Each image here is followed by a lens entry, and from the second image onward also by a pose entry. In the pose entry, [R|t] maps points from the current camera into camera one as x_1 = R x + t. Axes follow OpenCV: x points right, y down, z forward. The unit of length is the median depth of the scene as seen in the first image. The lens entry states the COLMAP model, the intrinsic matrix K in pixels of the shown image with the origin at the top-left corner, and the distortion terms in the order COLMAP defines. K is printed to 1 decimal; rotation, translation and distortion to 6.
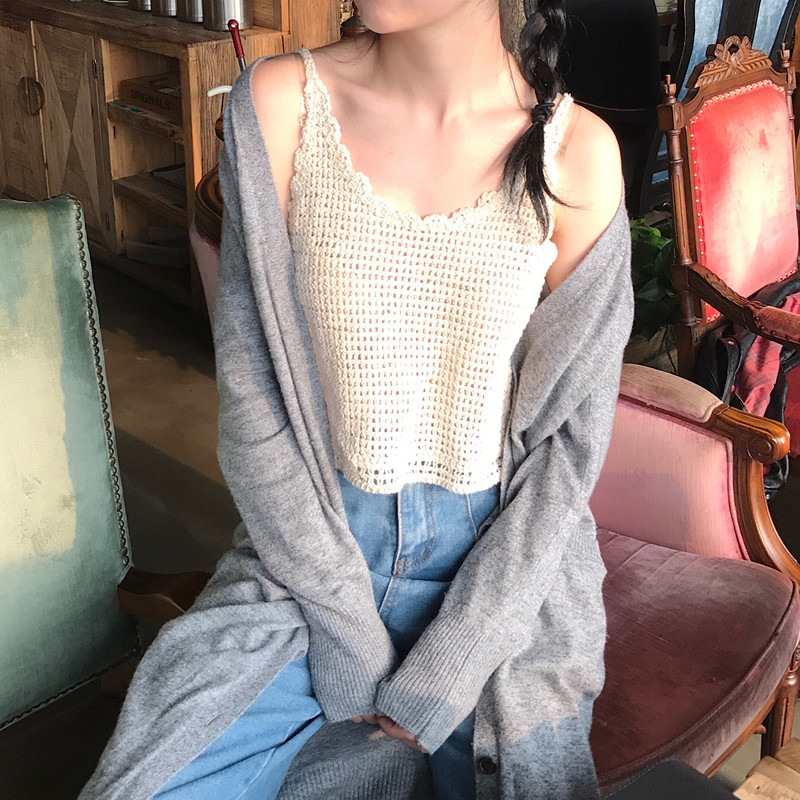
lens RADIAL K [[1253.1, 0, 399.2], [0, 1253.1, 235.4], [0, 0, 1]] dist [0.019767, -0.044798]
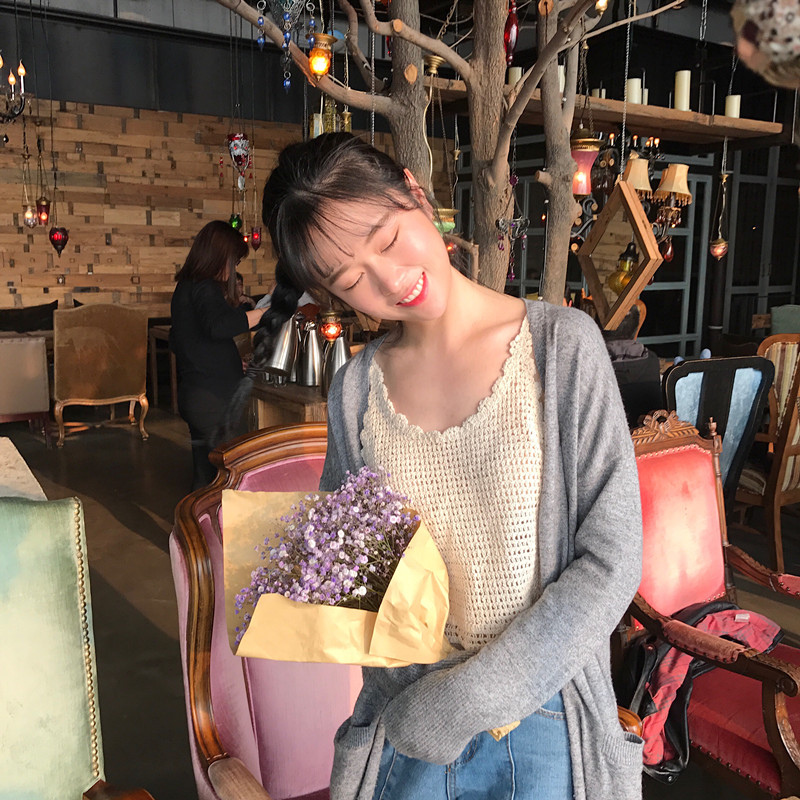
lens RADIAL K [[894.2, 0, 404.6], [0, 894.2, 397.6], [0, 0, 1]] dist [0.004138, 0.009478]
pose [[0.984427, 0.033038, -0.172659, 0.171007], [-0.061679, 0.984654, -0.163253, -0.000709], [0.164616, 0.171360, 0.971358, 0.035672]]
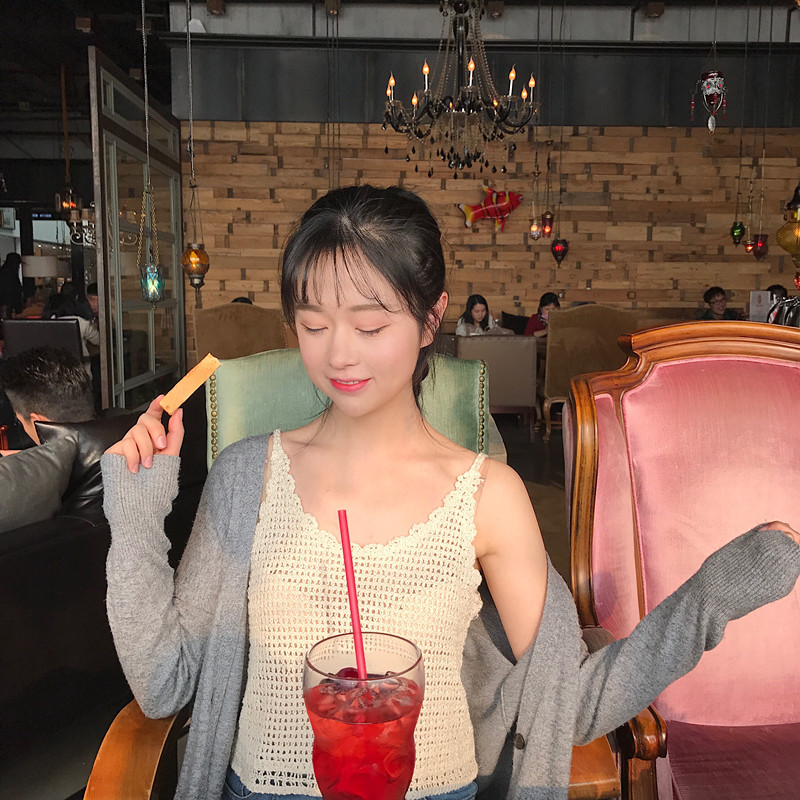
lens RADIAL K [[887.6, 0, 398.4], [0, 887.6, 388.4], [0, 0, 1]] dist [0.142142, -0.448751]
pose [[0.740011, 0.069871, -0.668955, 0.230587], [-0.220428, 0.964854, -0.143065, 0.110720], [0.635448, 0.253326, 0.729405, 0.109464]]
